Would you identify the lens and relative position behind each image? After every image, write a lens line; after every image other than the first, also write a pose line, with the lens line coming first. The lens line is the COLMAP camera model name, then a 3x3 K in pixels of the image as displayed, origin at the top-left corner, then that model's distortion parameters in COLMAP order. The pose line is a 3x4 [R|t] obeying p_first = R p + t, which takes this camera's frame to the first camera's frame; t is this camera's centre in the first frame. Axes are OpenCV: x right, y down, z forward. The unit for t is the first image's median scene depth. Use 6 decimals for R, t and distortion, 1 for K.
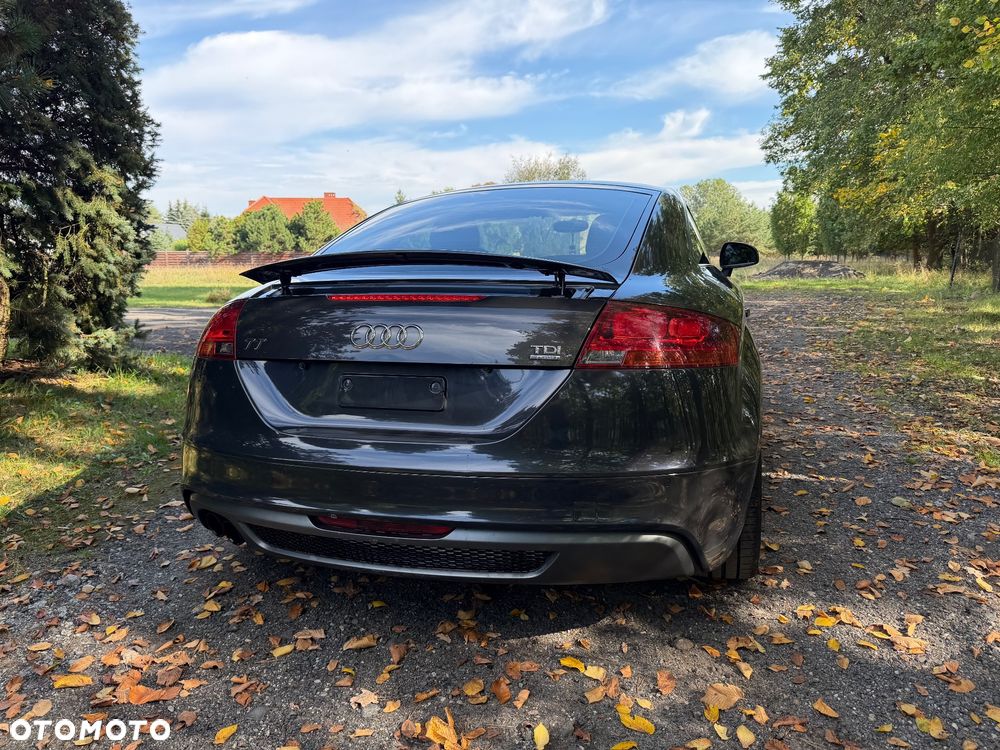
lens RADIAL K [[710.6, 0, 500.0], [0, 710.6, 375.0], [0, 0, 1]] dist [0.044226, -0.067745]
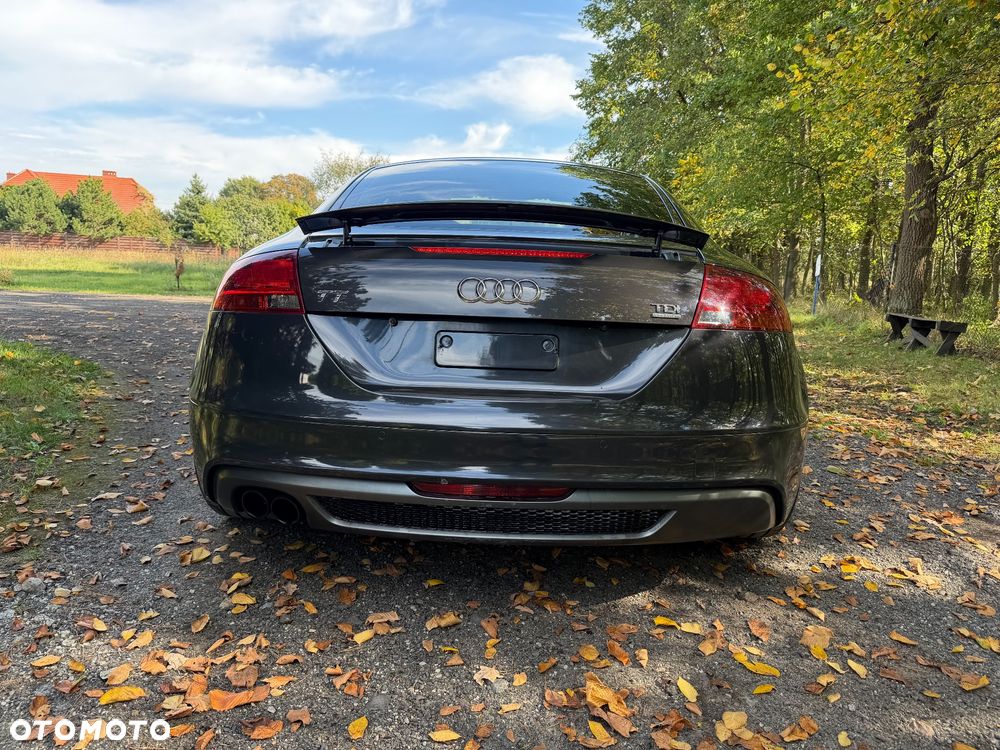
lens RADIAL K [[710.6, 0, 500.0], [0, 710.6, 375.0], [0, 0, 1]] dist [0.044226, -0.067745]
pose [[0.962610, 0.009880, 0.270711, -0.365695], [-0.008815, 0.999948, -0.005150, 0.055508], [-0.270748, 0.002571, 0.962647, 0.080424]]
